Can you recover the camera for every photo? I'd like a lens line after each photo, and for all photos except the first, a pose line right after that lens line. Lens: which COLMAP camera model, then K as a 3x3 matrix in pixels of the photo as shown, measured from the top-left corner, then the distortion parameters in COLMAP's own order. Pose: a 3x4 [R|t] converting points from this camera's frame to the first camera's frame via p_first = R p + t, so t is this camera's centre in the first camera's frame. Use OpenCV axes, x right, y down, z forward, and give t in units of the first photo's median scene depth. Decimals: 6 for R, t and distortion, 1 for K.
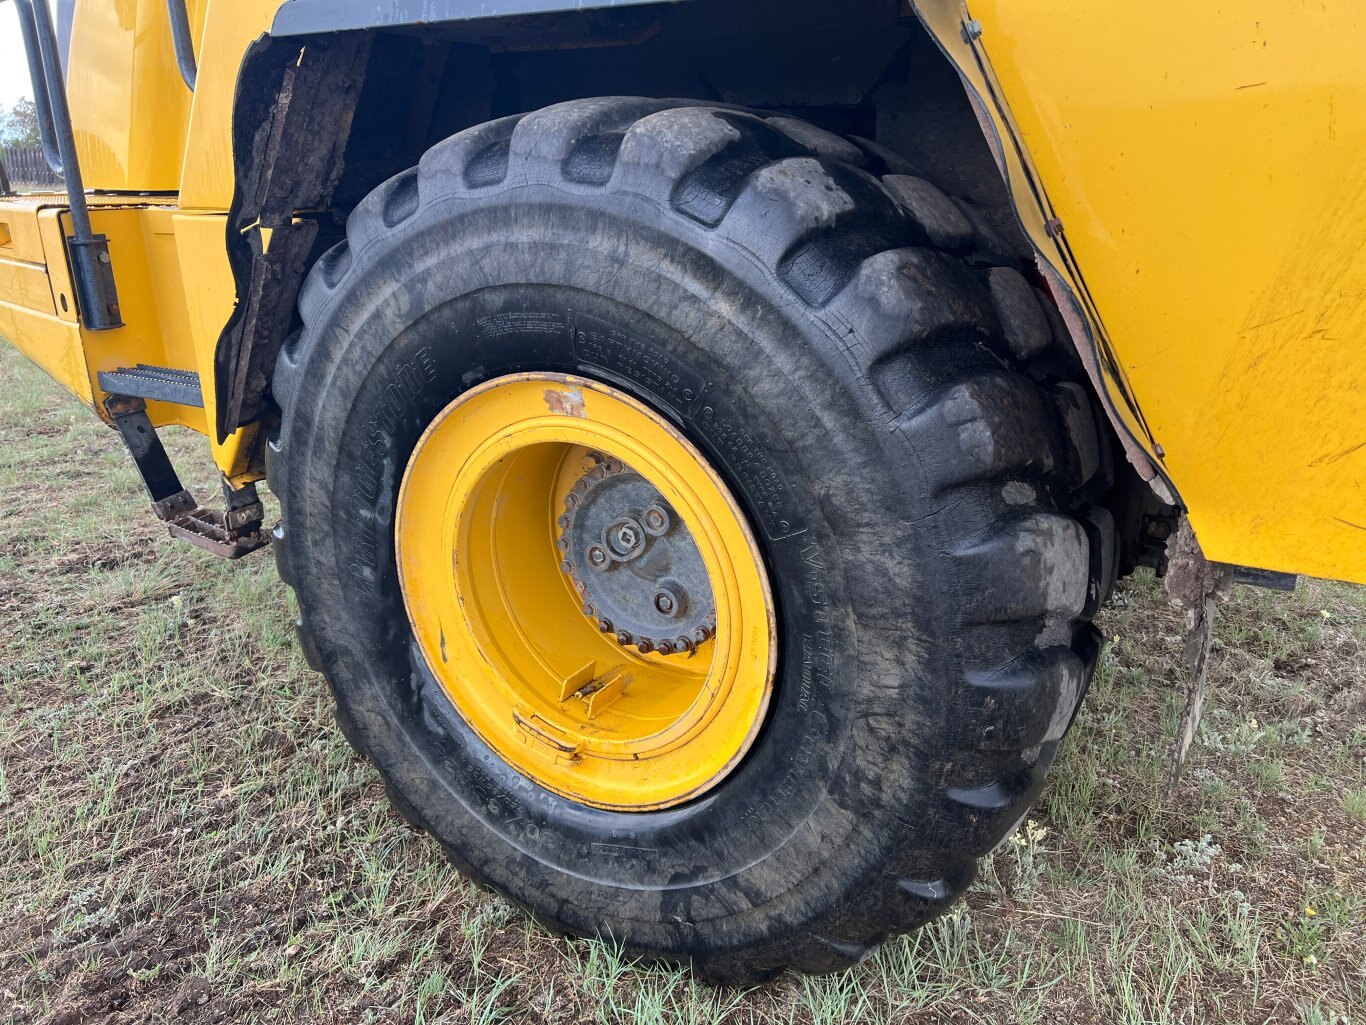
lens RADIAL K [[1013.0, 0, 695.5], [0, 1013.0, 512.0], [0, 0, 1]] dist [0.079372, -0.086796]
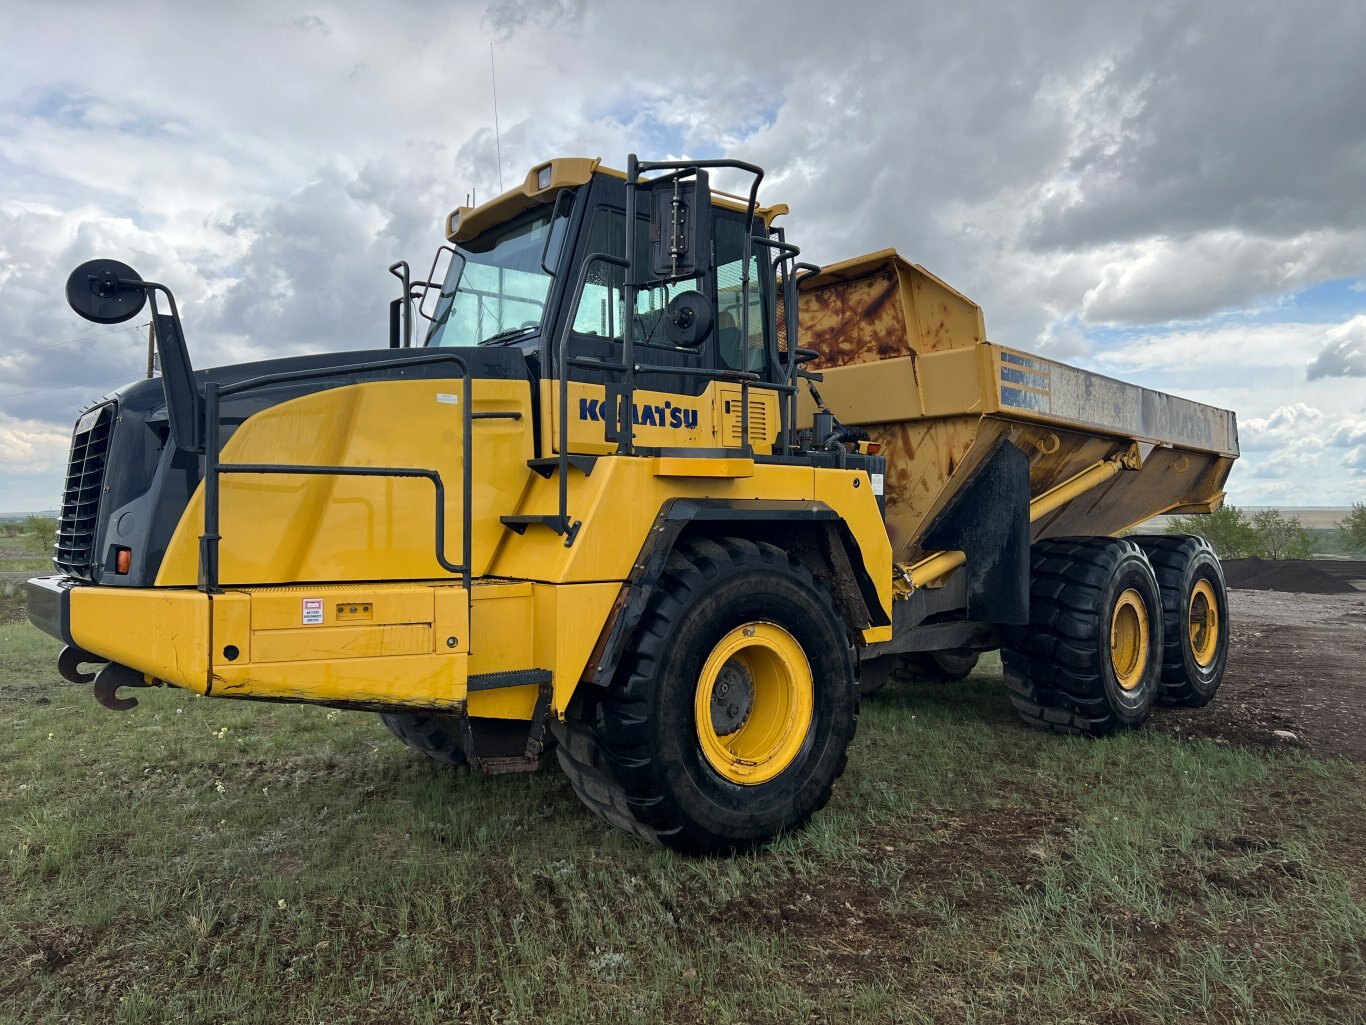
lens RADIAL K [[1014.7, 0, 694.1], [0, 1014.7, 533.2], [0, 0, 1]] dist [0.101628, -0.121347]
pose [[0.377965, 0.000112, 0.925820, -3.241593], [0.300794, 0.945736, -0.122913, -0.071601], [-0.875595, 0.324937, 0.357421, -0.027877]]
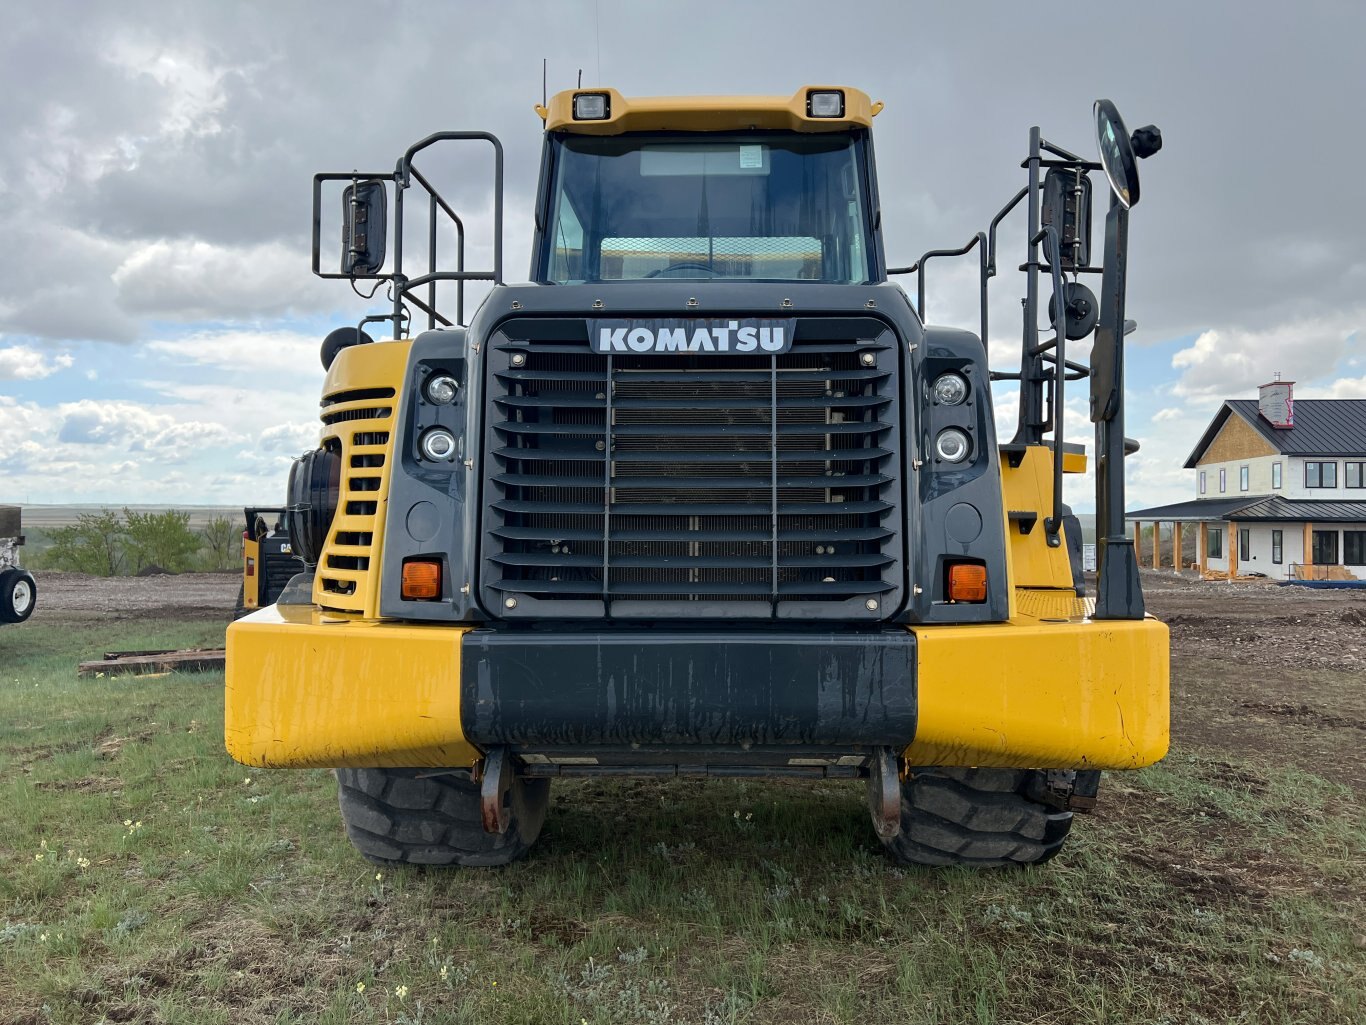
lens RADIAL K [[1013.0, 0, 695.5], [0, 1013.0, 512.0], [0, 0, 1]] dist [0.079372, -0.086796]
pose [[-0.463168, 0.015908, 0.886128, -2.565690], [0.296024, 0.945194, 0.137760, -1.231299], [-0.835371, 0.326121, -0.442493, 3.284240]]
